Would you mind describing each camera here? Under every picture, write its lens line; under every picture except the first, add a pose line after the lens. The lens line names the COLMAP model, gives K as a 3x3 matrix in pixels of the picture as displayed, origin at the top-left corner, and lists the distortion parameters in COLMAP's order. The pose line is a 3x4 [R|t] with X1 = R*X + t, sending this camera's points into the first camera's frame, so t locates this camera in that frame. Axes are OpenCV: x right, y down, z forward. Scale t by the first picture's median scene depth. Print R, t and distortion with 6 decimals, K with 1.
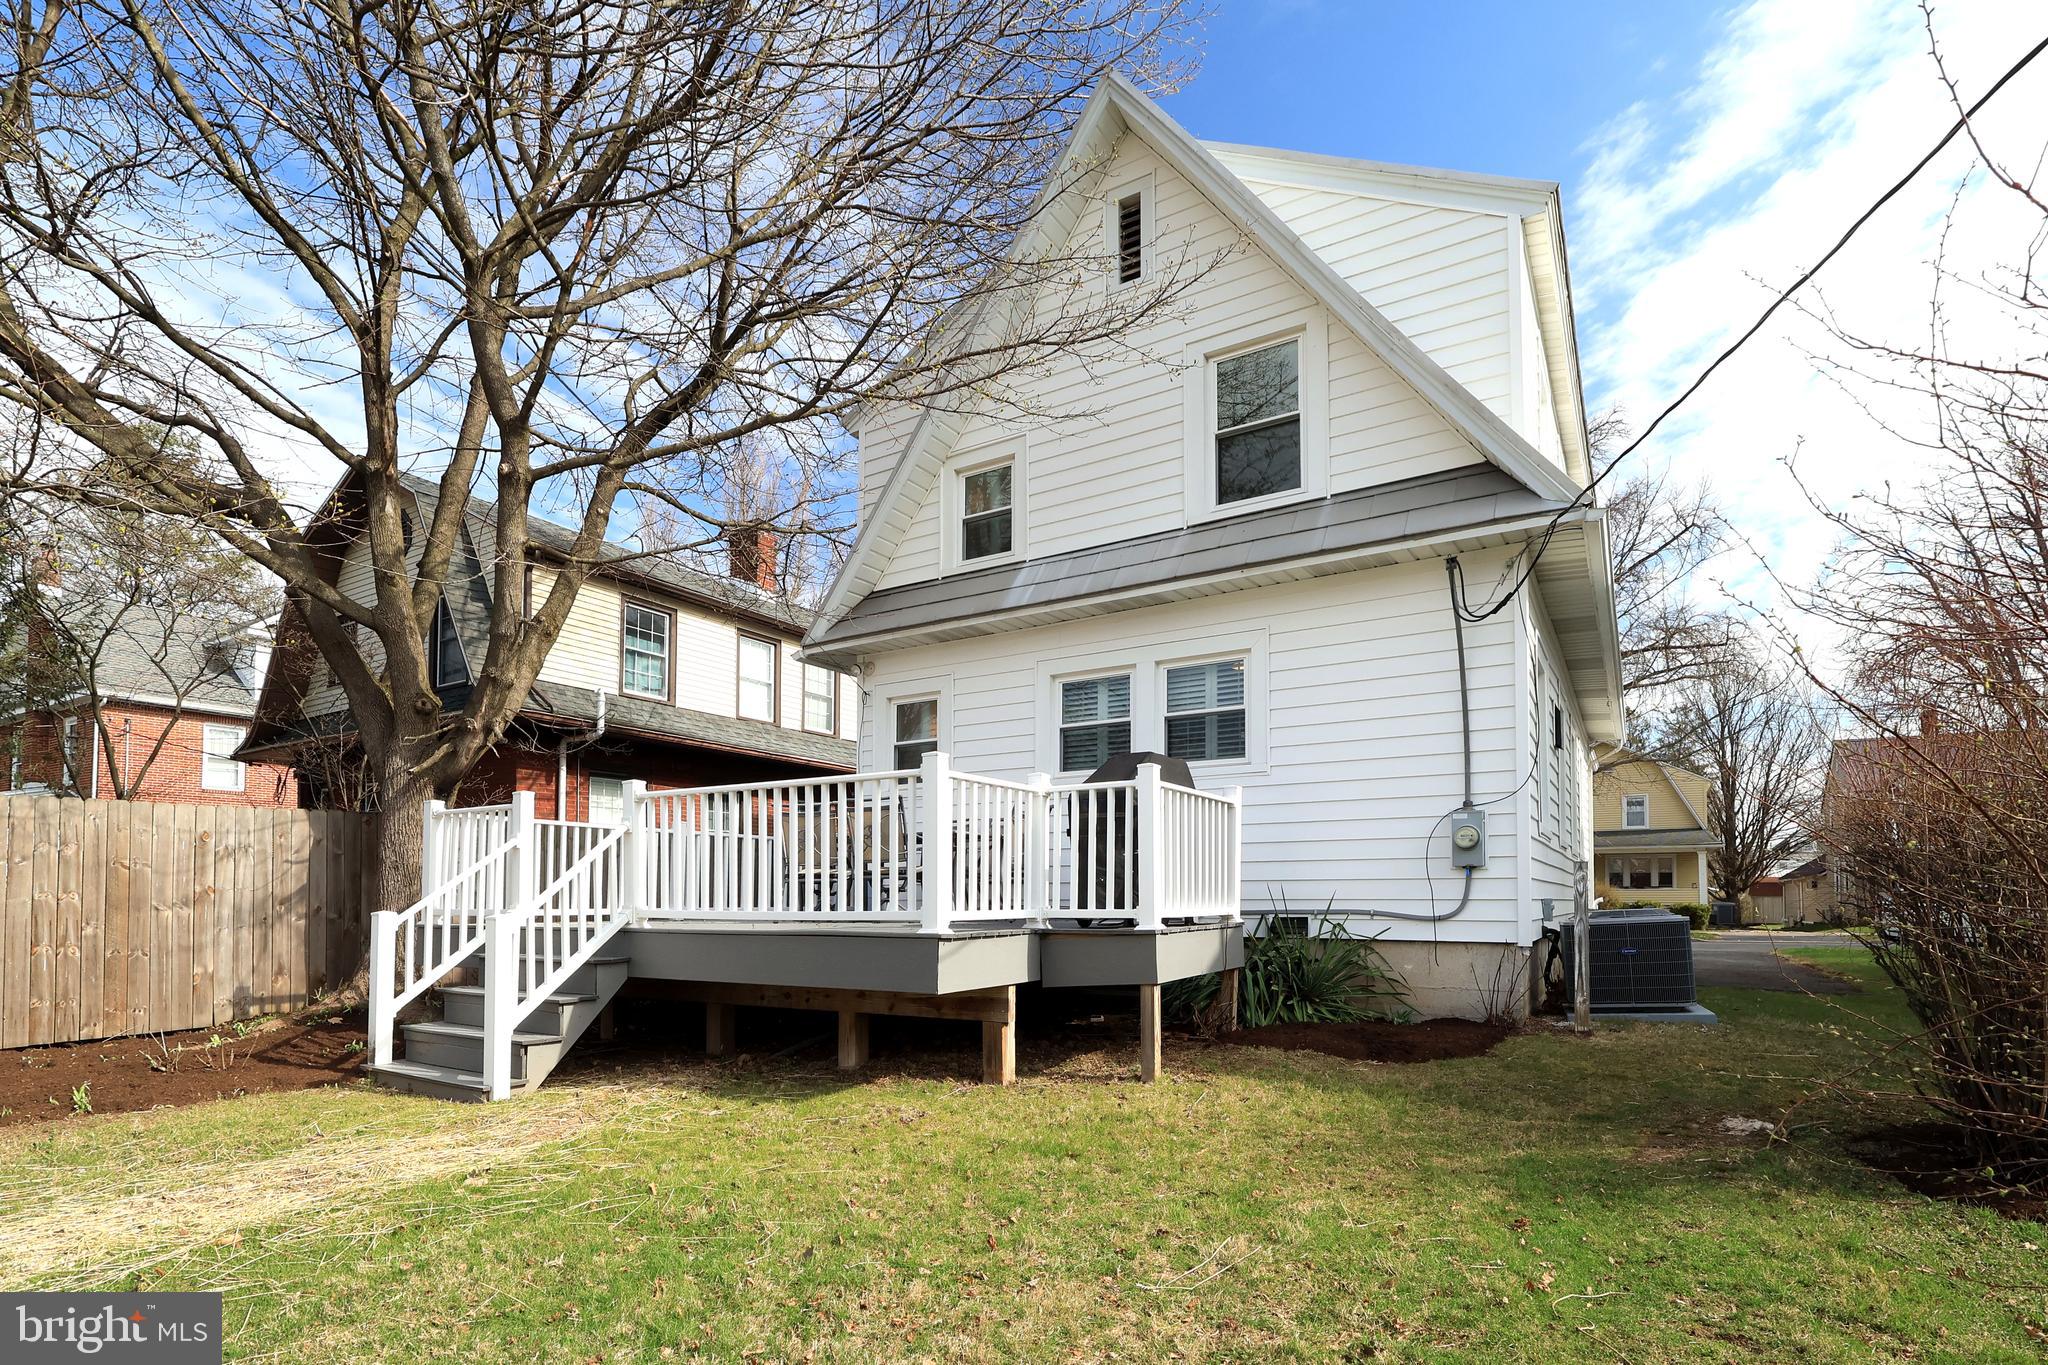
lens RADIAL K [[965.3, 0, 1092.8], [0, 965.3, 877.7], [0, 0, 1]] dist [-0.002353, 0.001450]
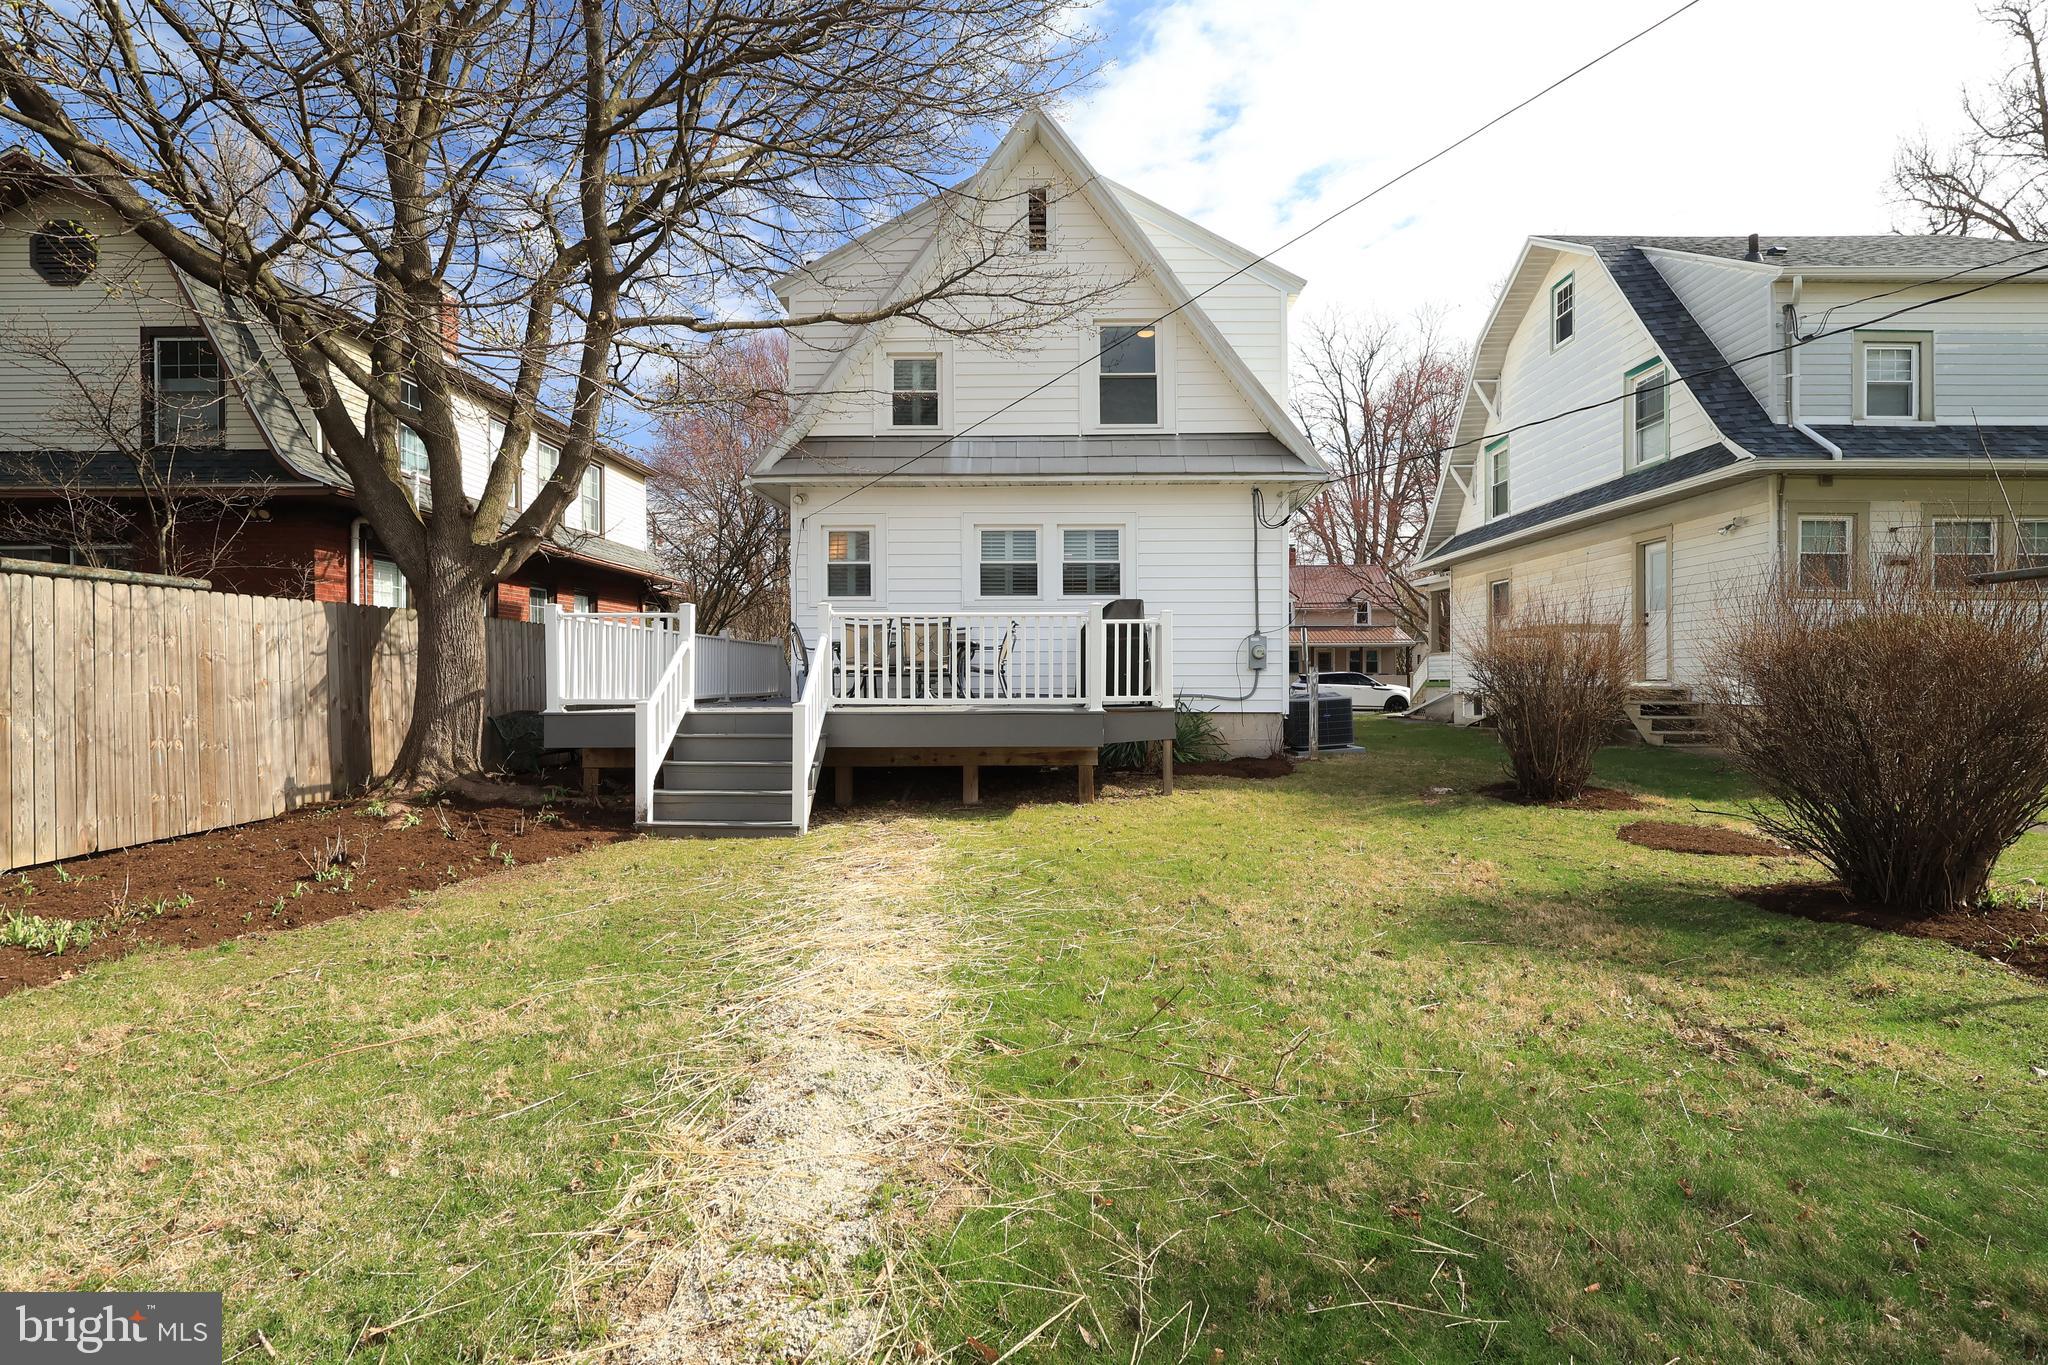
lens RADIAL K [[981.9, 0, 1020.1], [0, 981.9, 692.4], [0, 0, 1]] dist [0.001368, 0.000333]
pose [[0.868564, -0.005433, 0.495547, -0.751935], [-0.012056, 0.999412, 0.032087, -0.018281], [-0.495430, -0.033844, 0.867988, -0.278466]]
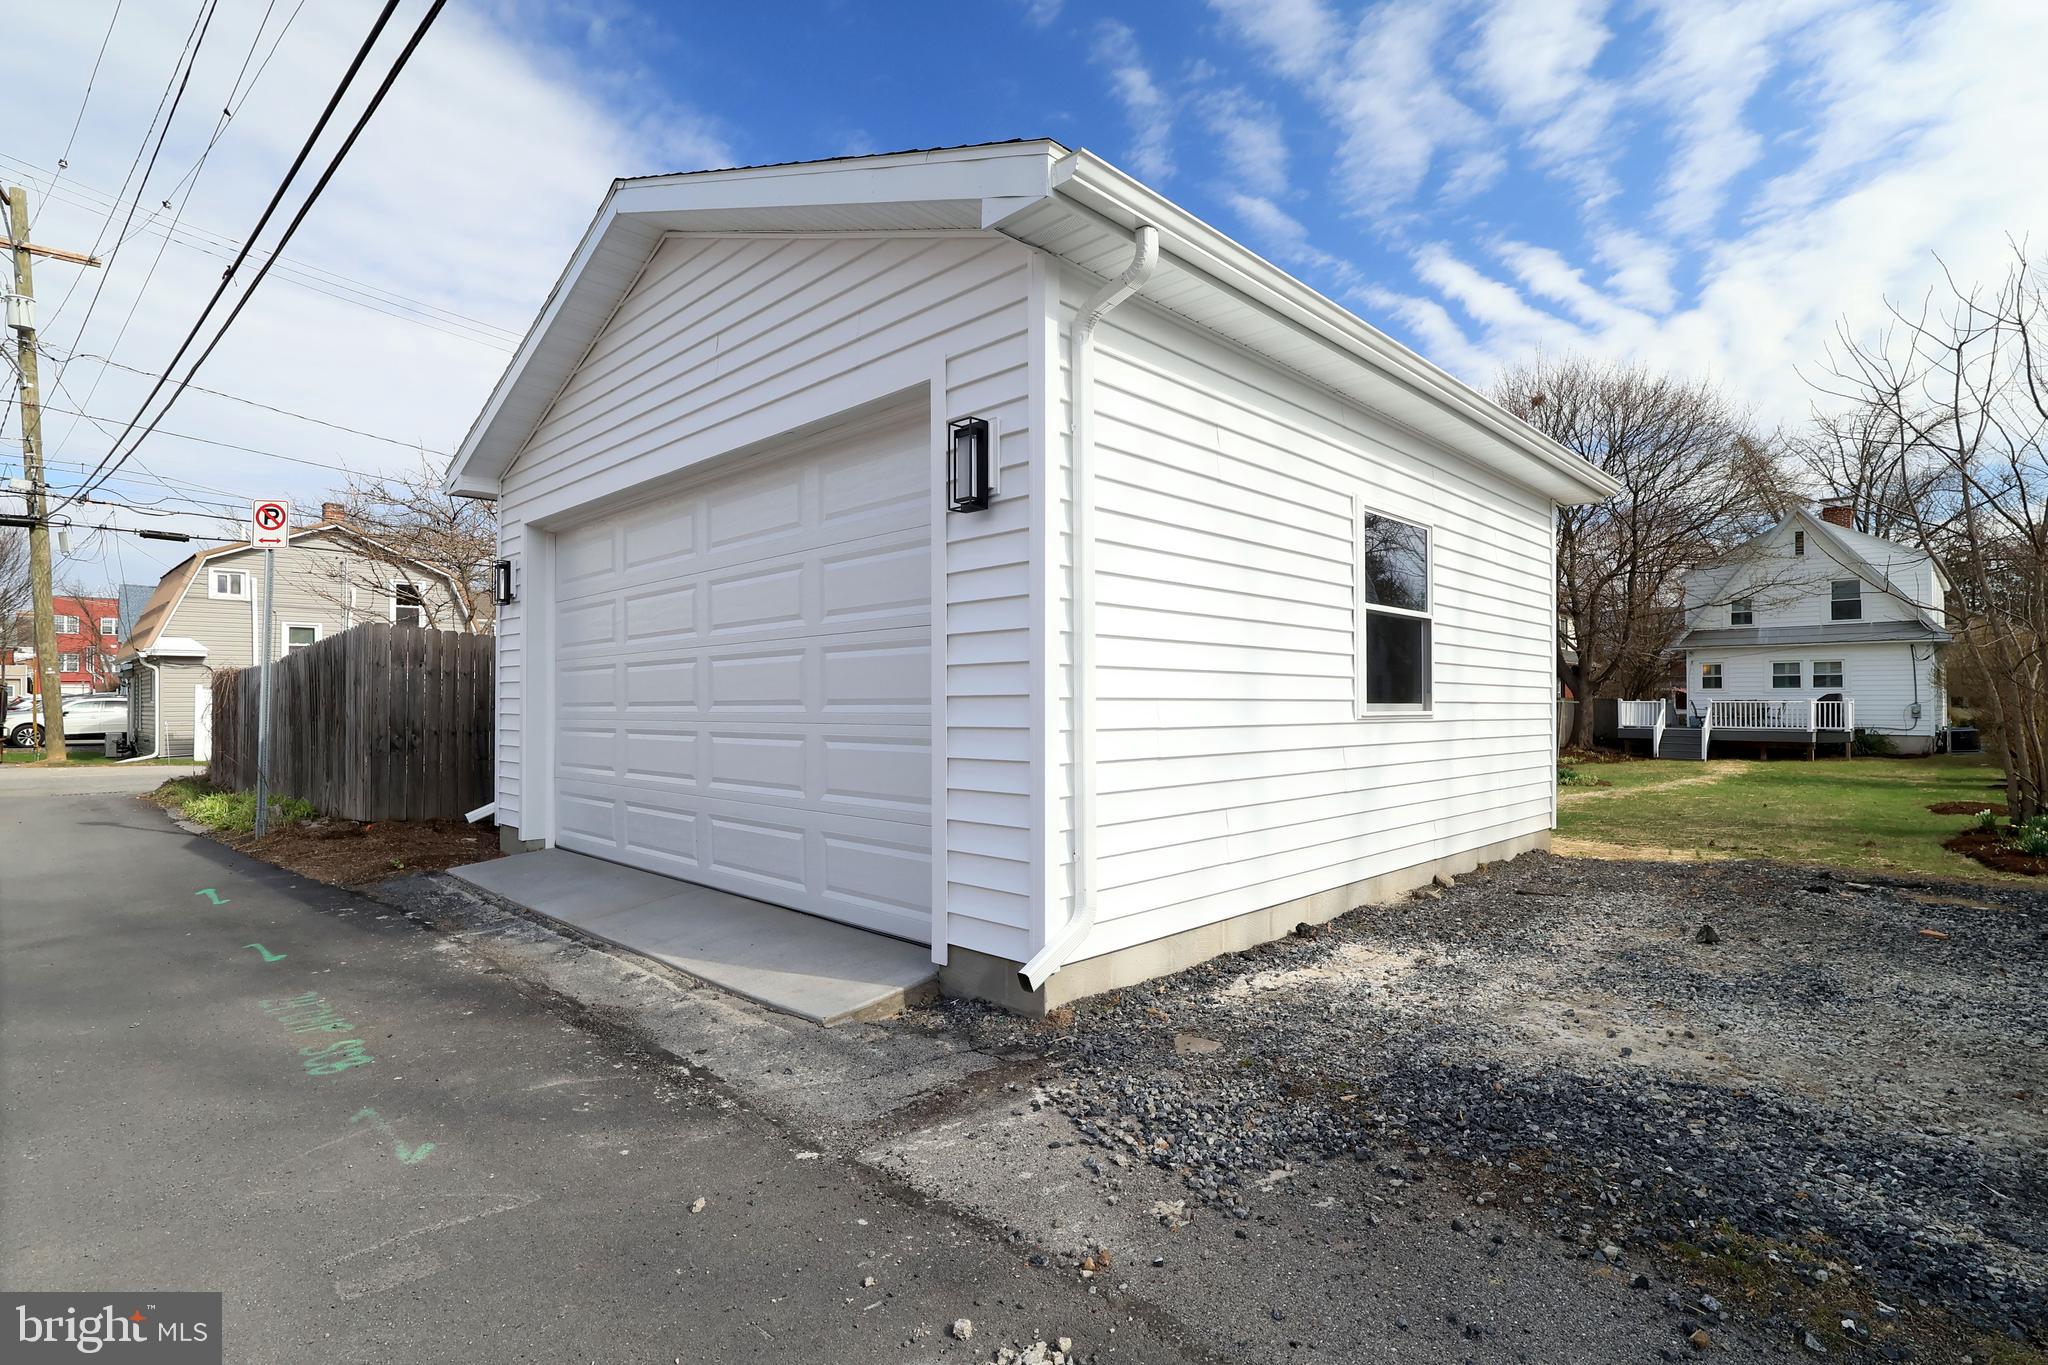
lens RADIAL K [[965.3, 0, 1026.6], [0, 965.3, 684.3], [0, 0, 1]] dist [-0.002353, 0.001450]
pose [[0.972321, 0.001734, -0.233645, -2.118532], [0.000561, 0.999952, 0.009756, -0.176323], [0.233650, -0.009617, 0.972273, -3.523701]]
